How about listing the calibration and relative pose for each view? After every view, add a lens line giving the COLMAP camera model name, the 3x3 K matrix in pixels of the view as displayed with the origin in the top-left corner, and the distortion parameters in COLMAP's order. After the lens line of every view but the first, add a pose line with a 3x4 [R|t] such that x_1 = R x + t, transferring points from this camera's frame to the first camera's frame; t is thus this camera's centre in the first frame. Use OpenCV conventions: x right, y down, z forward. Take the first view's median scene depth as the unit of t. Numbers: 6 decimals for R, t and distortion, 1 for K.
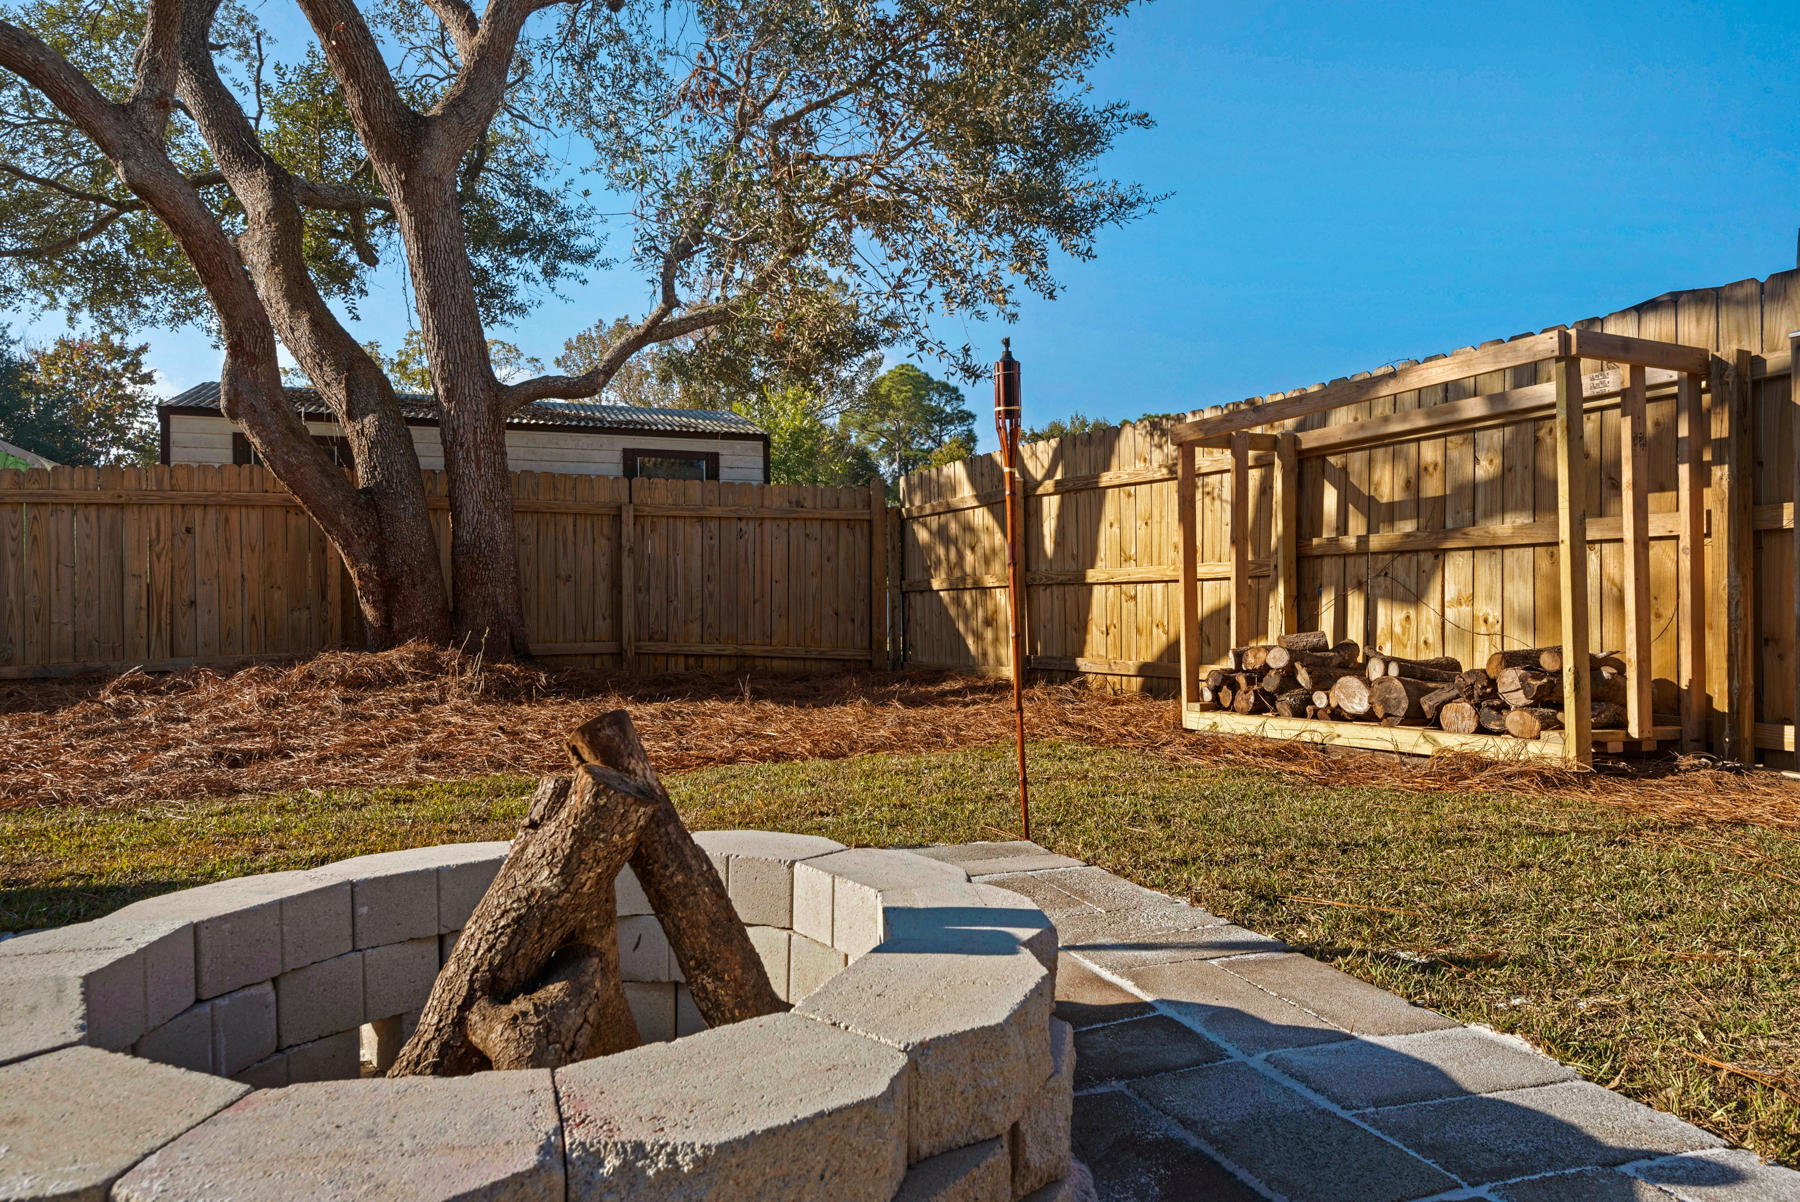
lens RADIAL K [[1106.1, 0, 893.2], [0, 1106.1, 606.4], [0, 0, 1]] dist [0.009905, -0.002008]
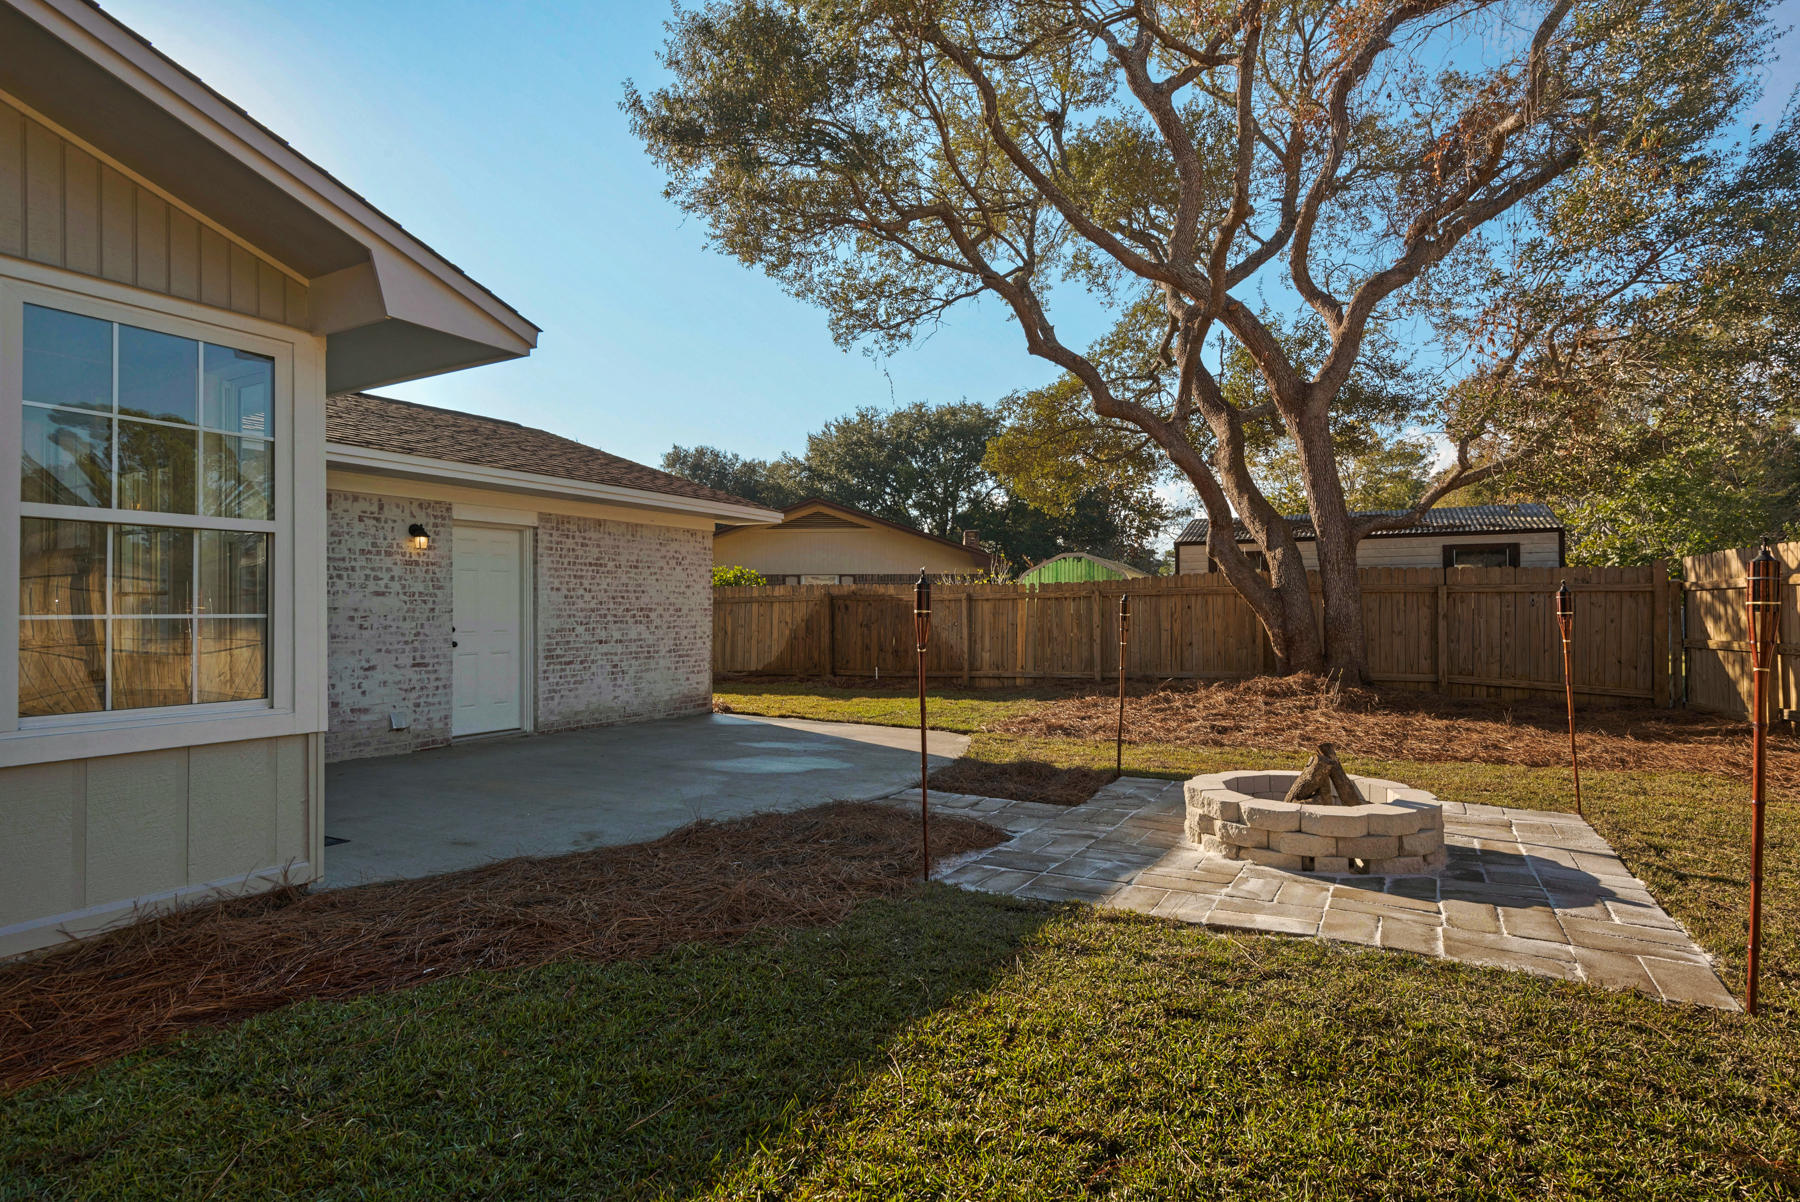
lens RADIAL K [[936.6, 0, 910.6], [0, 936.6, 600.4], [0, 0, 1]] dist [0.028622, -0.000743]
pose [[0.683933, 0.004643, -0.729530, 0.260762], [-0.000960, 0.999985, 0.005465, -0.095505], [0.729544, -0.003037, 0.683927, -0.537604]]
